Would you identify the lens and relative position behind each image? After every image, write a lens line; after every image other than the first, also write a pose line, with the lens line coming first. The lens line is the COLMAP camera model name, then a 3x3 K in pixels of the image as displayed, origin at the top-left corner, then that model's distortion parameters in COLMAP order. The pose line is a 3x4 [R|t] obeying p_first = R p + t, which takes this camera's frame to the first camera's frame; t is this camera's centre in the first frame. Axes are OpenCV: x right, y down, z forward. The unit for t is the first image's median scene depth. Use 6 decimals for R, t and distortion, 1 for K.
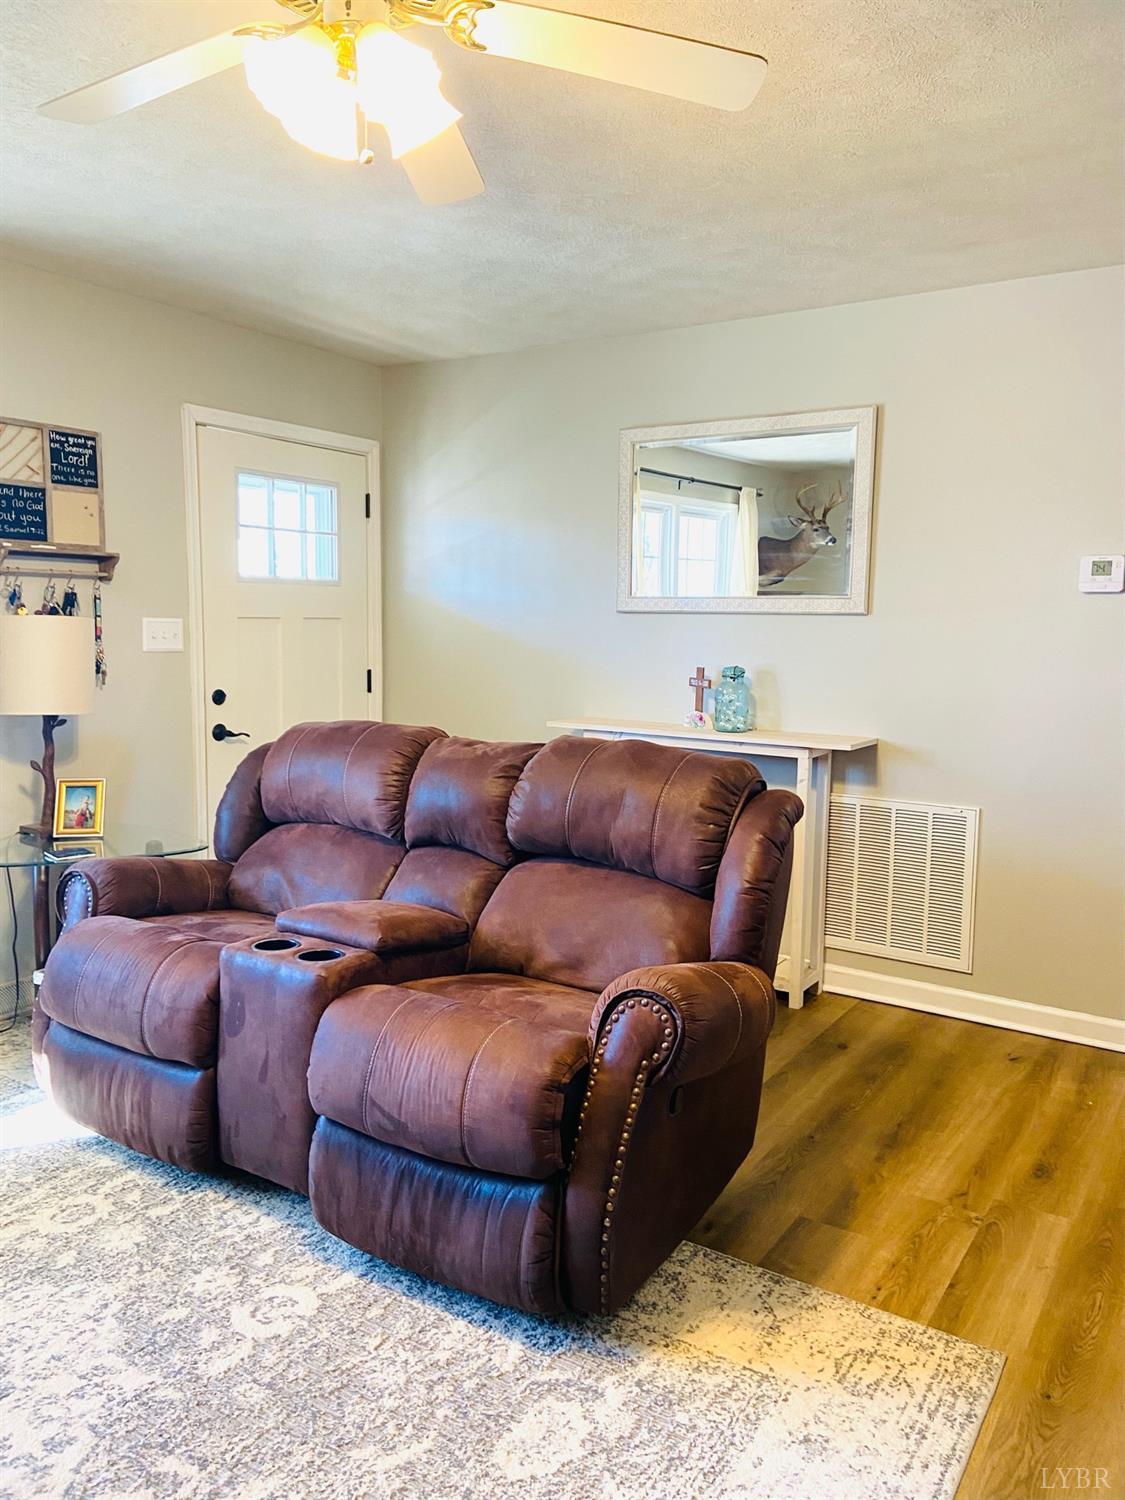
lens RADIAL K [[1133.4, 0, 561.2], [0, 1133.4, 749.4], [0, 0, 1]] dist [-0.002558, -0.001408]
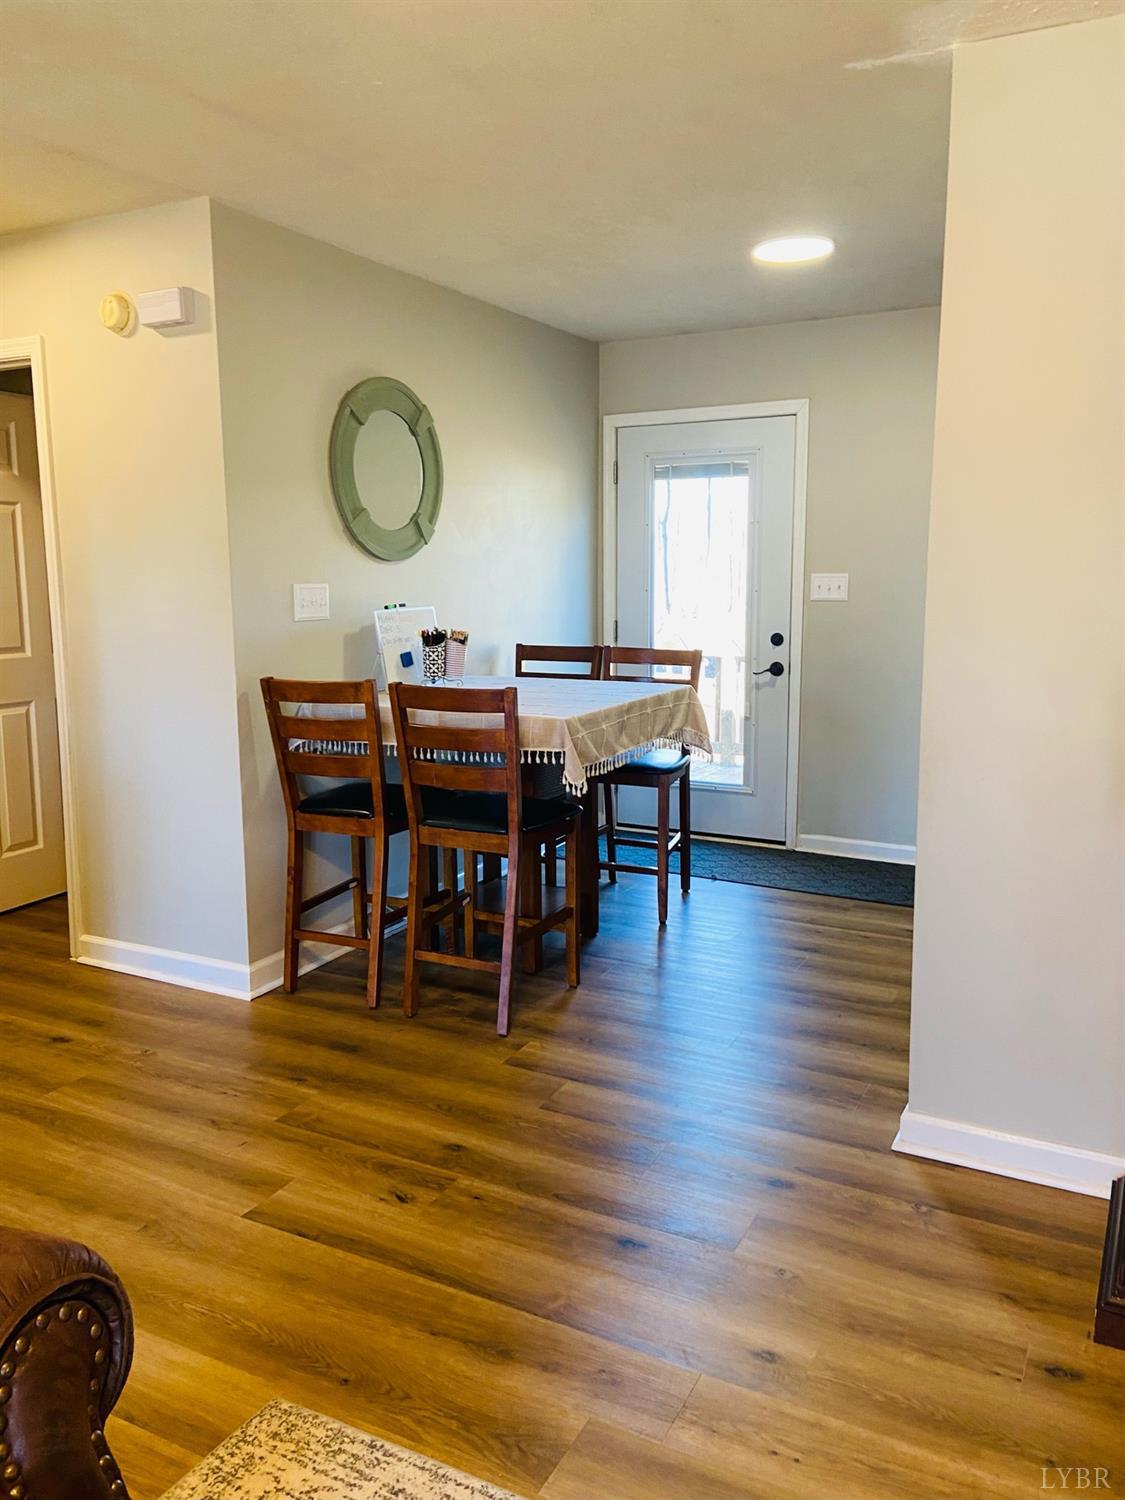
lens RADIAL K [[1133.4, 0, 563.1], [0, 1133.4, 750.1], [0, 0, 1]] dist [-0.002558, -0.001408]
pose [[-0.090072, -0.149281, 0.984684, -0.451743], [0.113249, 0.980754, 0.159045, -0.087297], [-0.989475, 0.125840, -0.071433, 0.807950]]
